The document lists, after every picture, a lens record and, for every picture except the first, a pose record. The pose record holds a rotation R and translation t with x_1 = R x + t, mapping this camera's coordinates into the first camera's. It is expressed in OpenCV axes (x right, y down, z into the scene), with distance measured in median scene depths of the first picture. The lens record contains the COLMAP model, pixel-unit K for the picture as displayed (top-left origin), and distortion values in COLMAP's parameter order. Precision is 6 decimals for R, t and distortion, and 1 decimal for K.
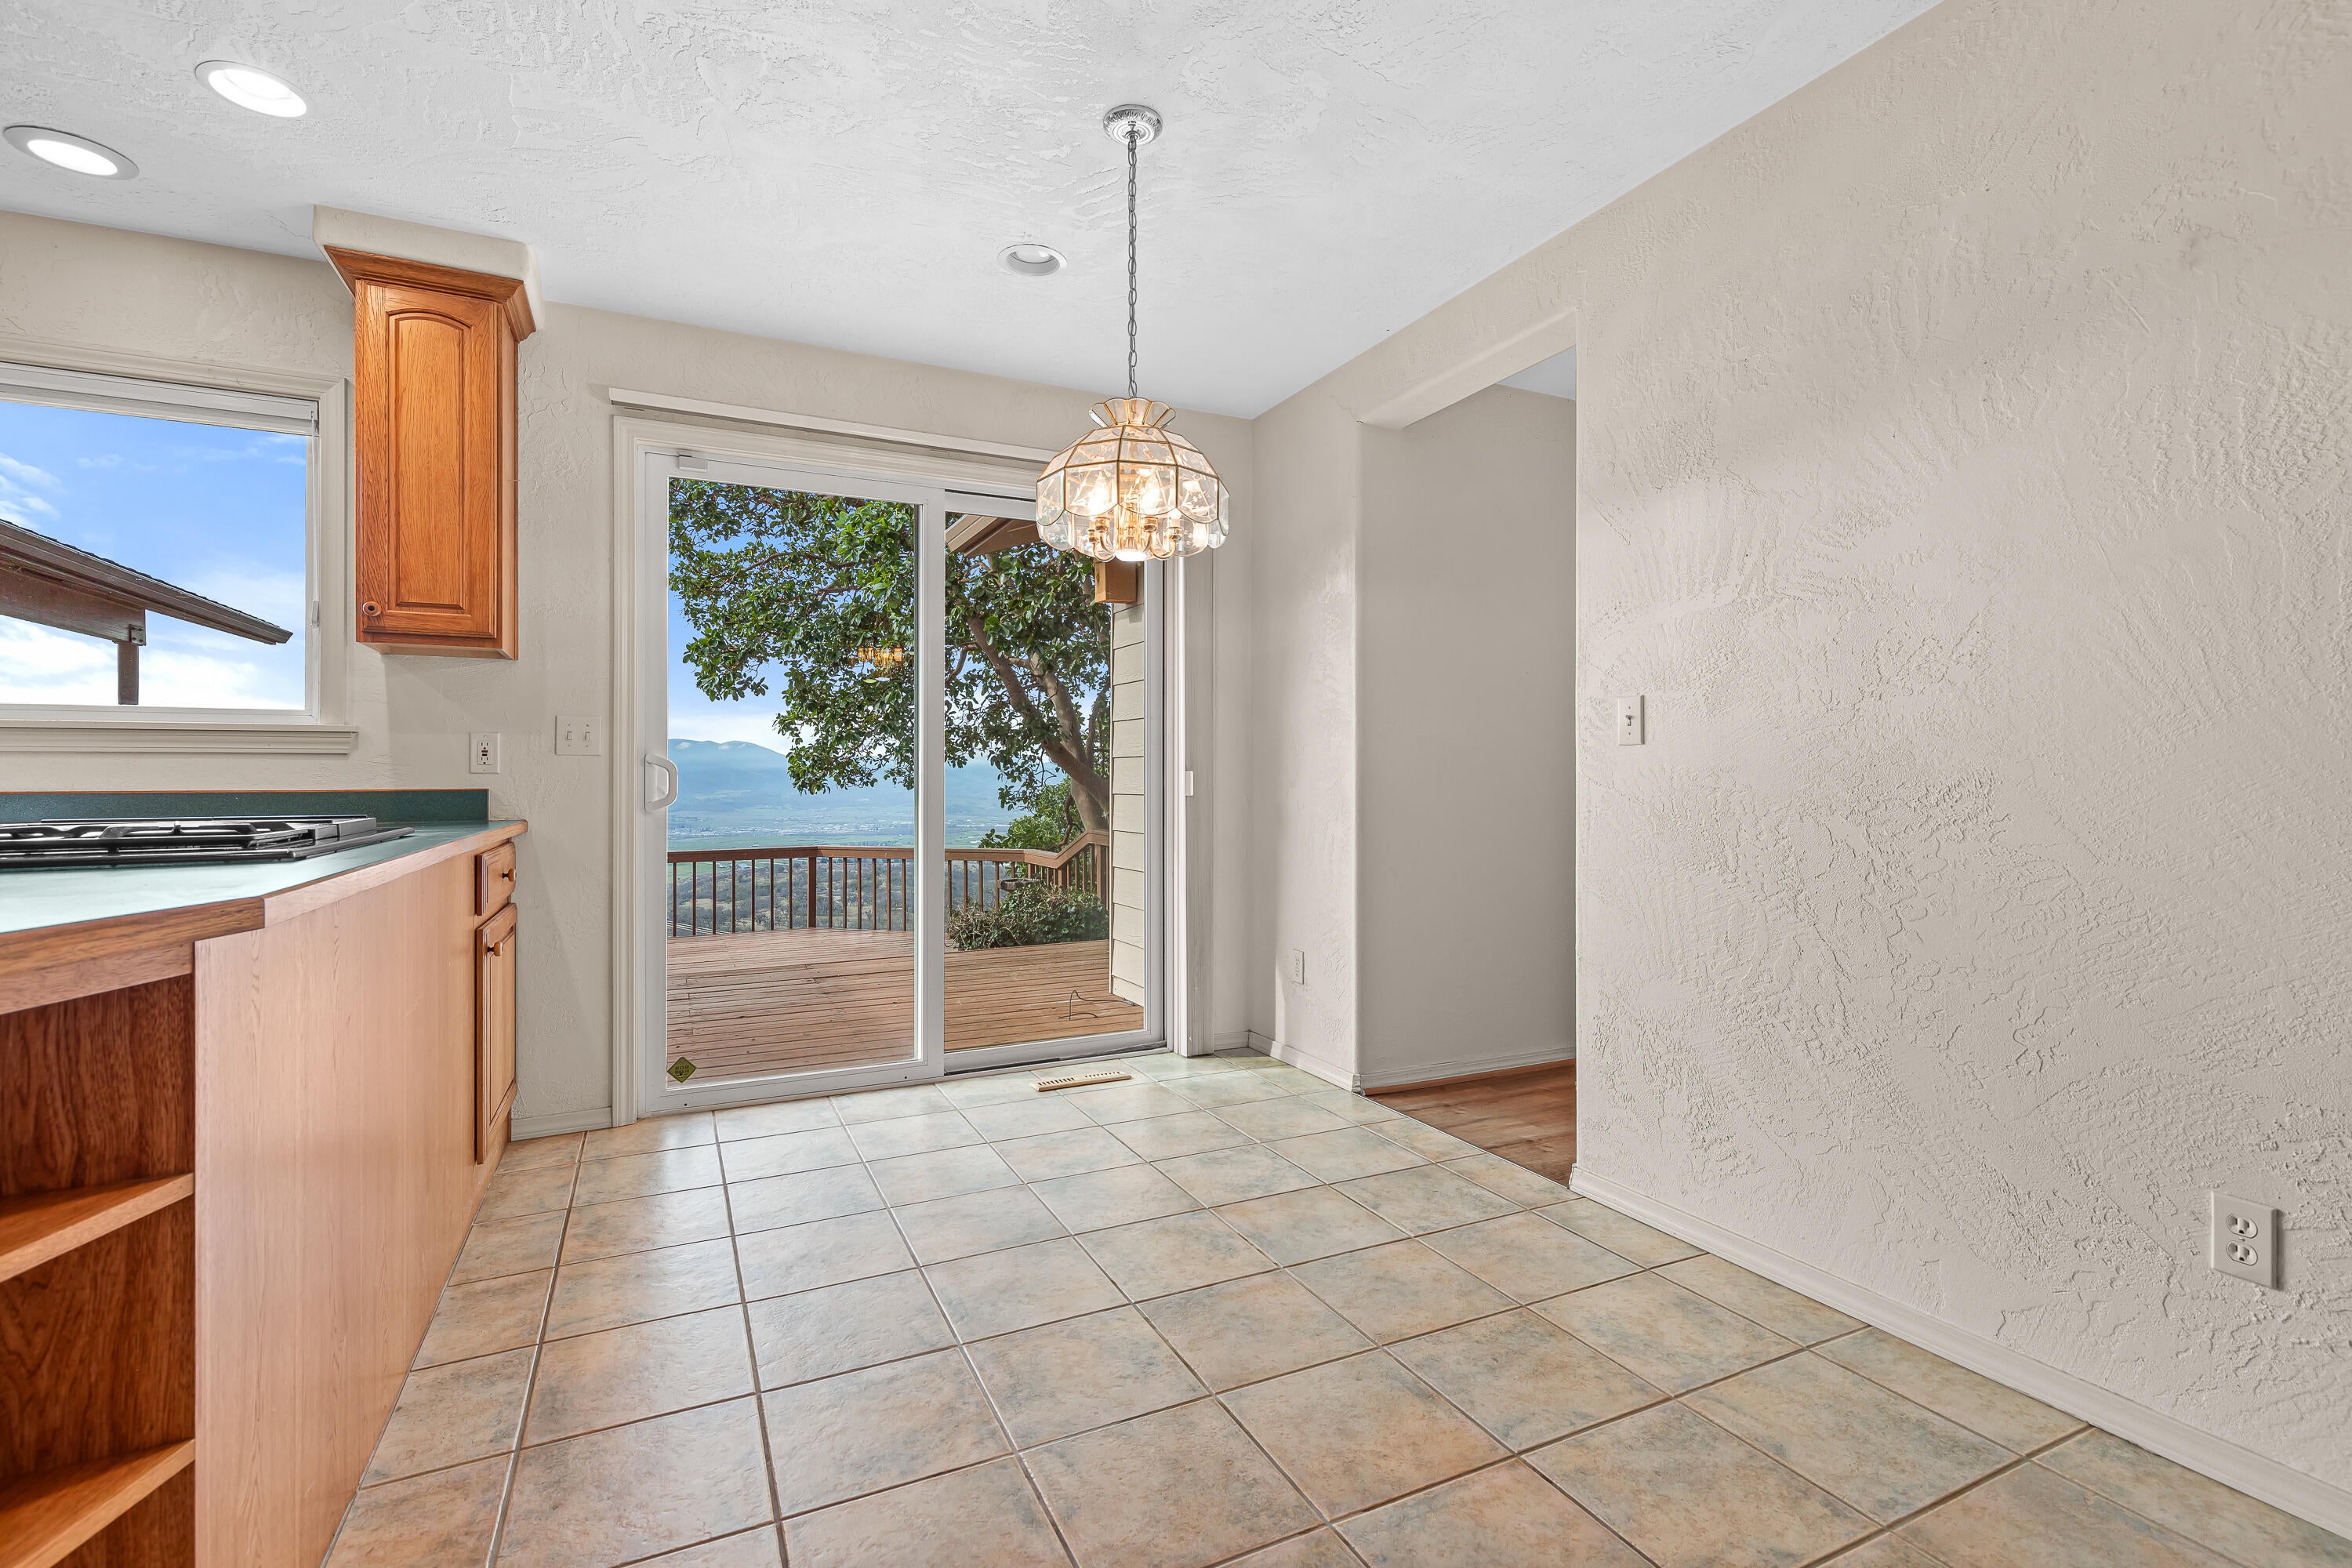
lens RADIAL K [[1065.9, 0, 1175.3], [0, 1065.9, 771.2], [0, 0, 1]] dist [0.009150, -0.000648]
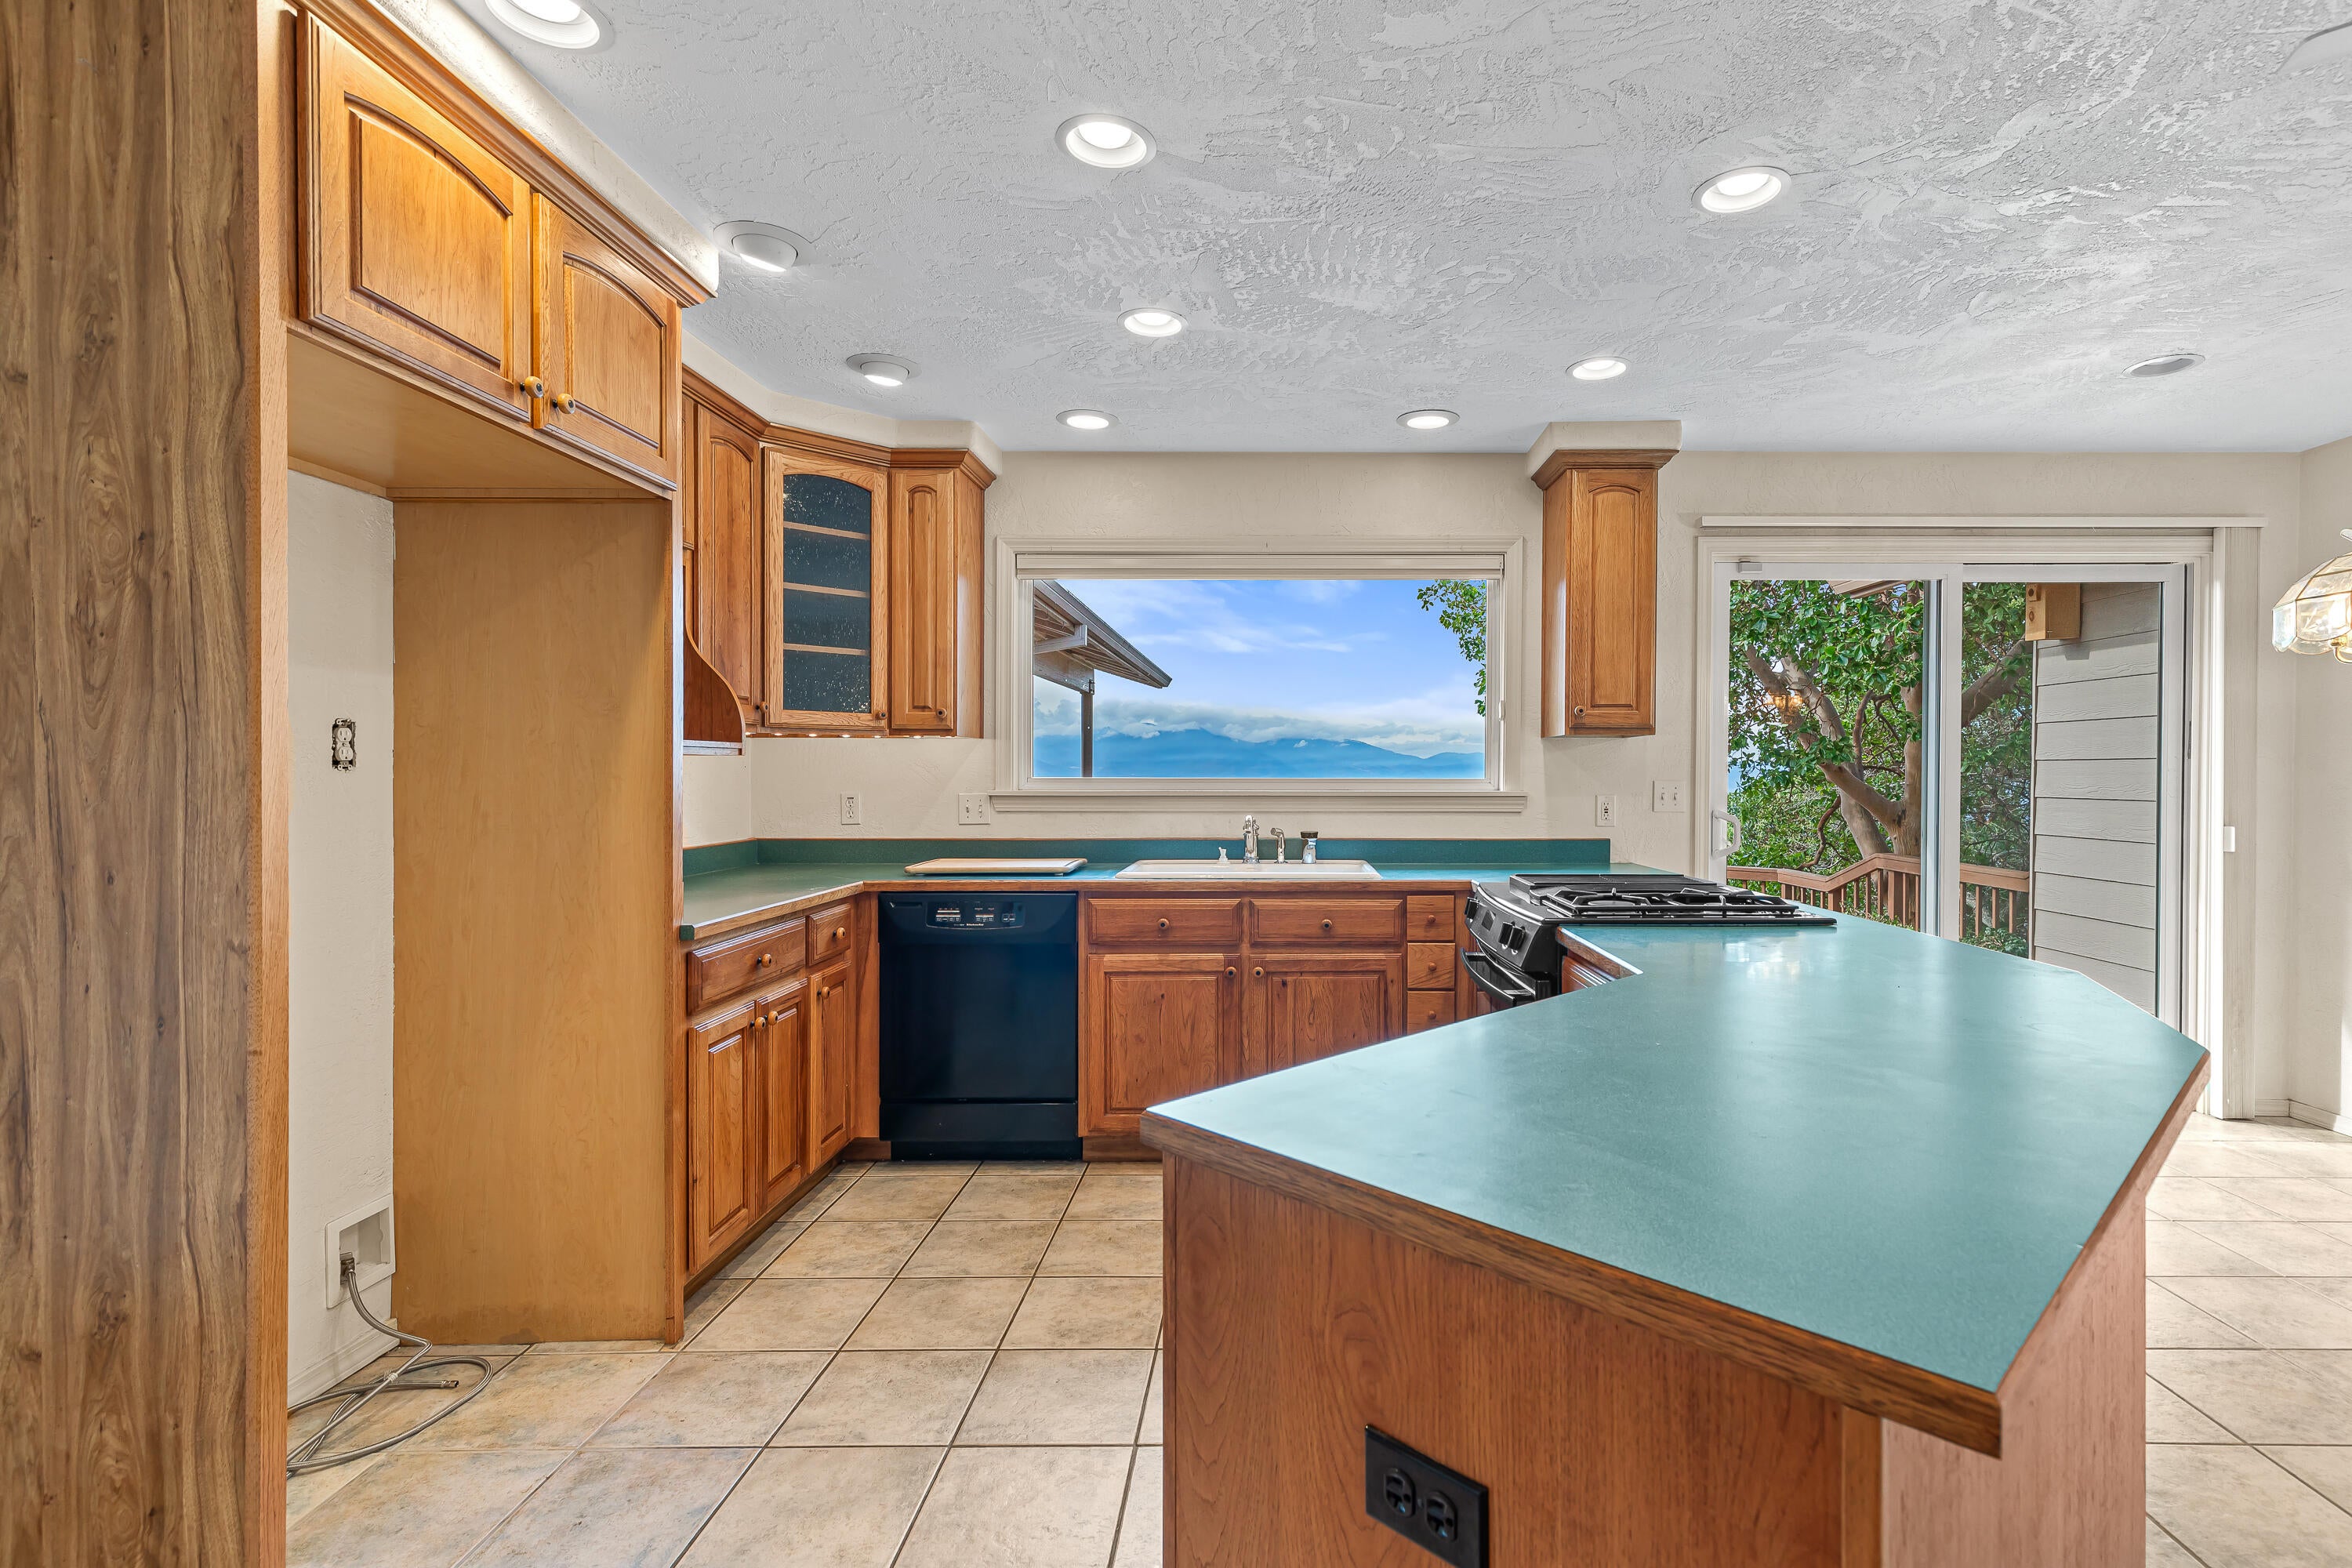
lens RADIAL K [[1103.5, 0, 1276.9], [0, 1103.5, 779.8], [0, 0, 1]] dist [0.013525, -0.000309]
pose [[0.901213, 0.005171, -0.433346, -0.447272], [-0.000333, 0.999937, 0.011238, -0.072988], [0.433377, -0.009984, 0.901157, -0.398255]]
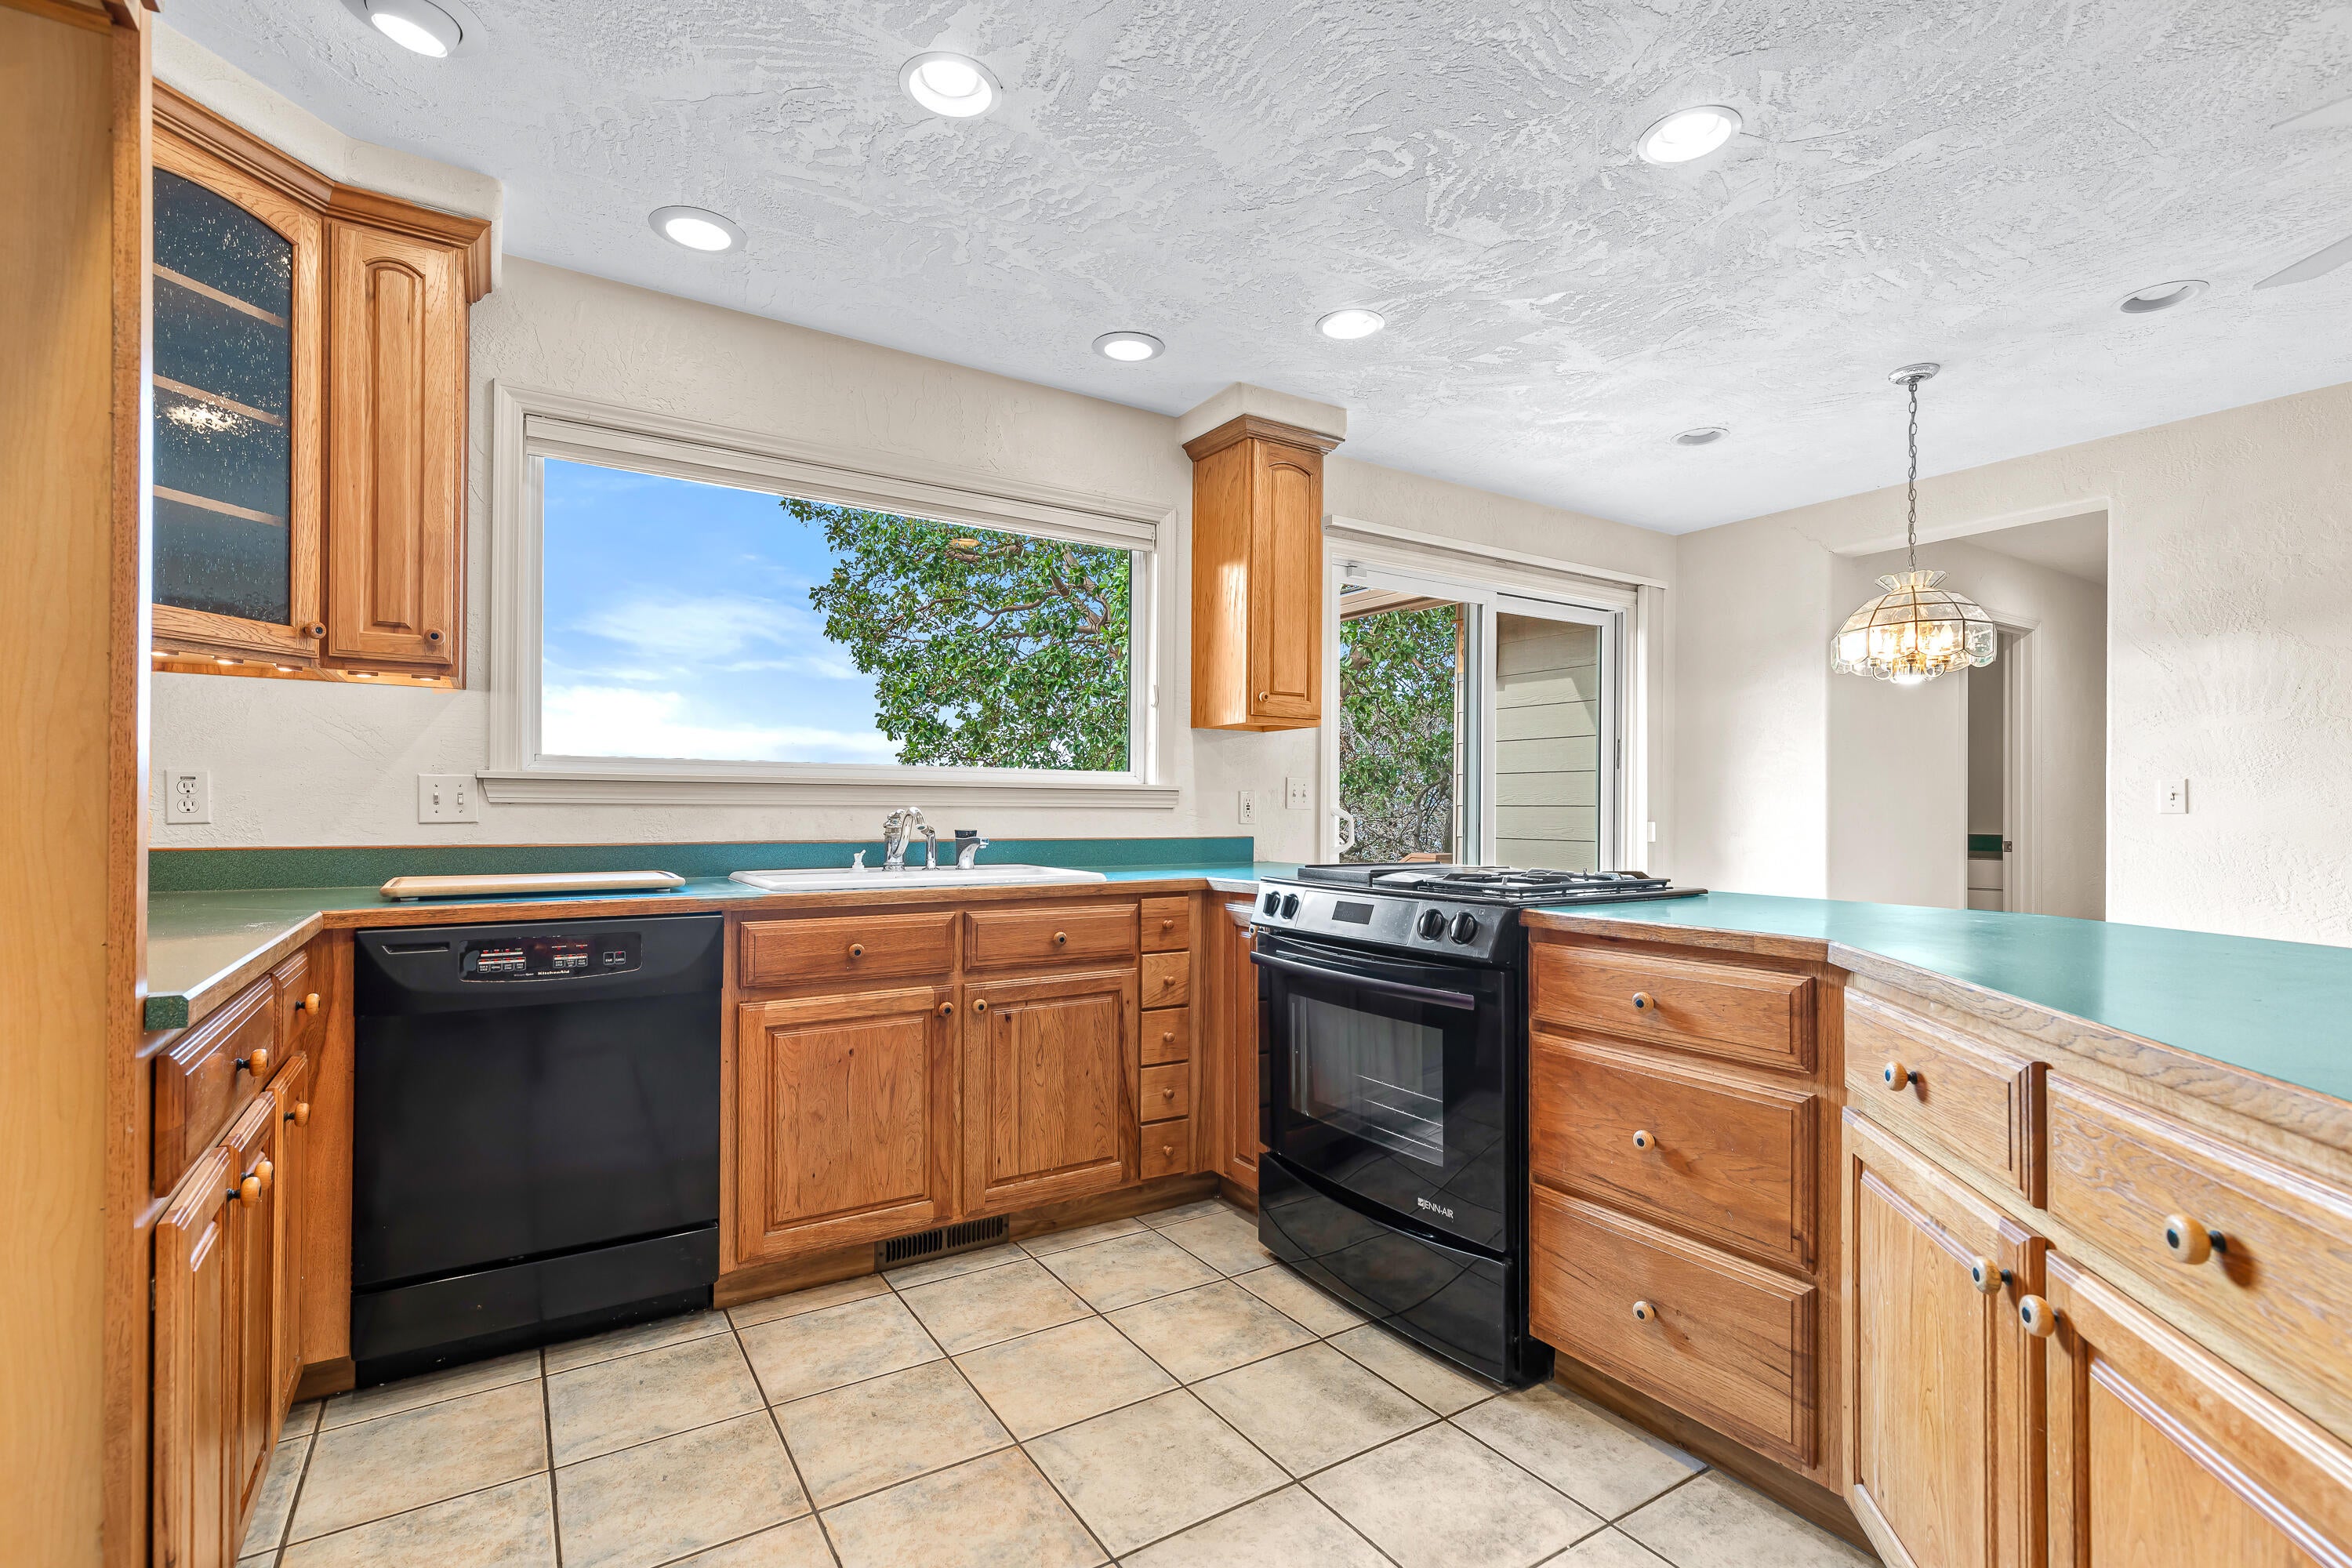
lens RADIAL K [[1079.5, 0, 1183.6], [0, 1079.5, 807.7], [0, 0, 1]] dist [0.010033, -0.000557]
pose [[0.992822, 0.008278, 0.119313, -0.913967], [-0.008833, 0.999952, 0.004127, -0.022205], [-0.119273, -0.005152, 0.992848, -0.244613]]
